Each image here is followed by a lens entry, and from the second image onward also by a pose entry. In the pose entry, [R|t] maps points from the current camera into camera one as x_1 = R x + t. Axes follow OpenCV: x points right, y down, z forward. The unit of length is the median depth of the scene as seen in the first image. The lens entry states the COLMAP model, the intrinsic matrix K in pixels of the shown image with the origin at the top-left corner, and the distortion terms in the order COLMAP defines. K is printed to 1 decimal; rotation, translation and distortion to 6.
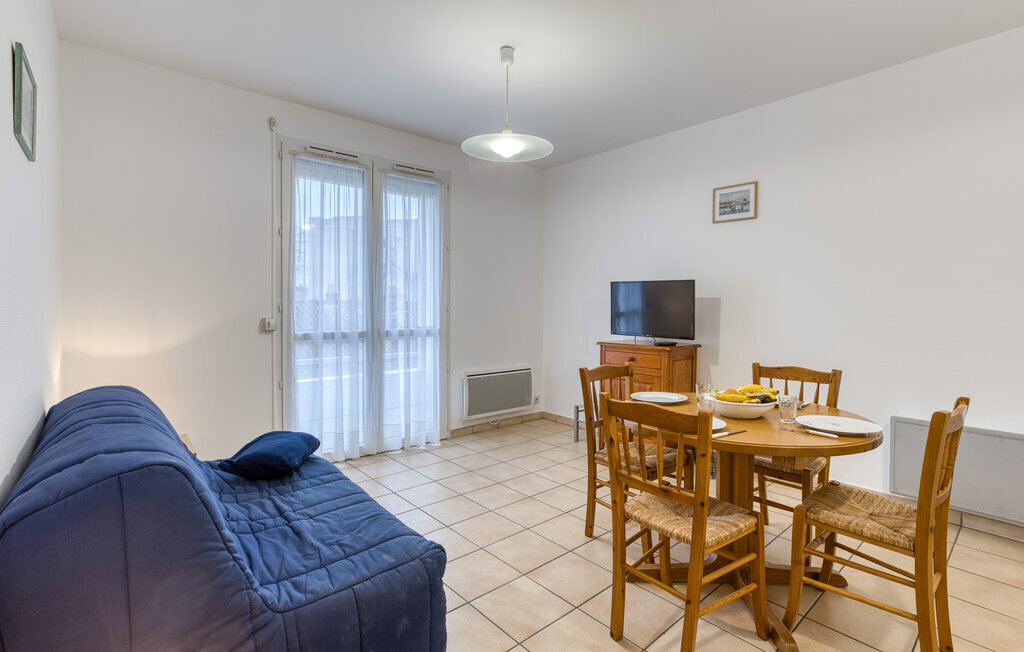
lens RADIAL K [[480.3, 0, 510.7], [0, 480.3, 312.9], [0, 0, 1]] dist [-0.031349, 0.000348]
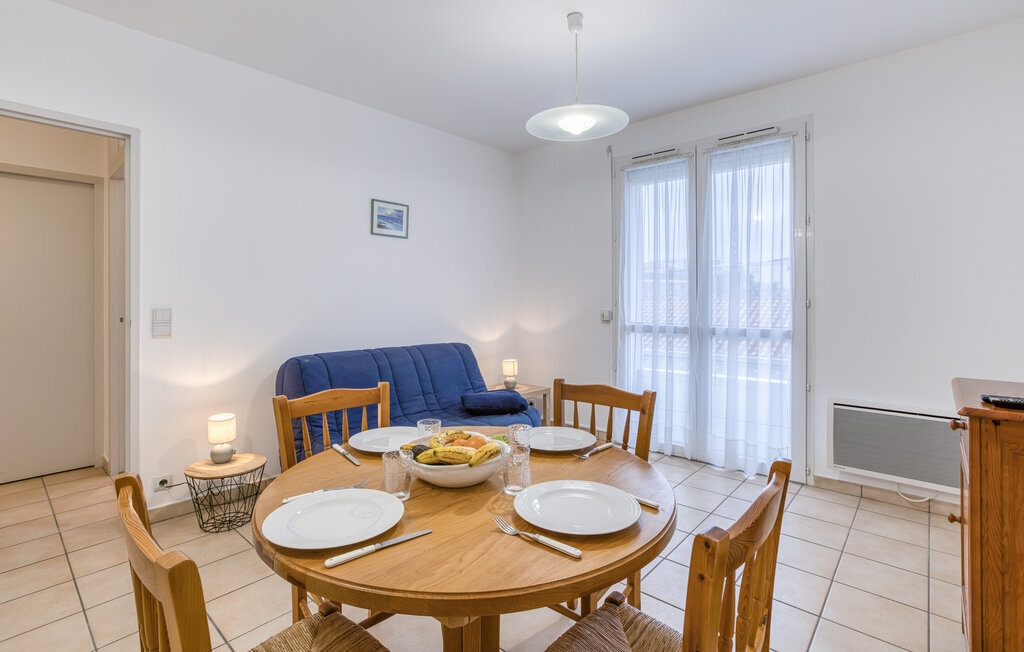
lens RADIAL K [[480.3, 0, 510.7], [0, 480.3, 312.9], [0, 0, 1]] dist [-0.031349, 0.000348]
pose [[0.109359, 0.024223, -0.993707, 0.610826], [-0.013756, 0.999644, 0.022853, -0.006434], [0.993907, 0.011170, 0.109654, 0.545492]]
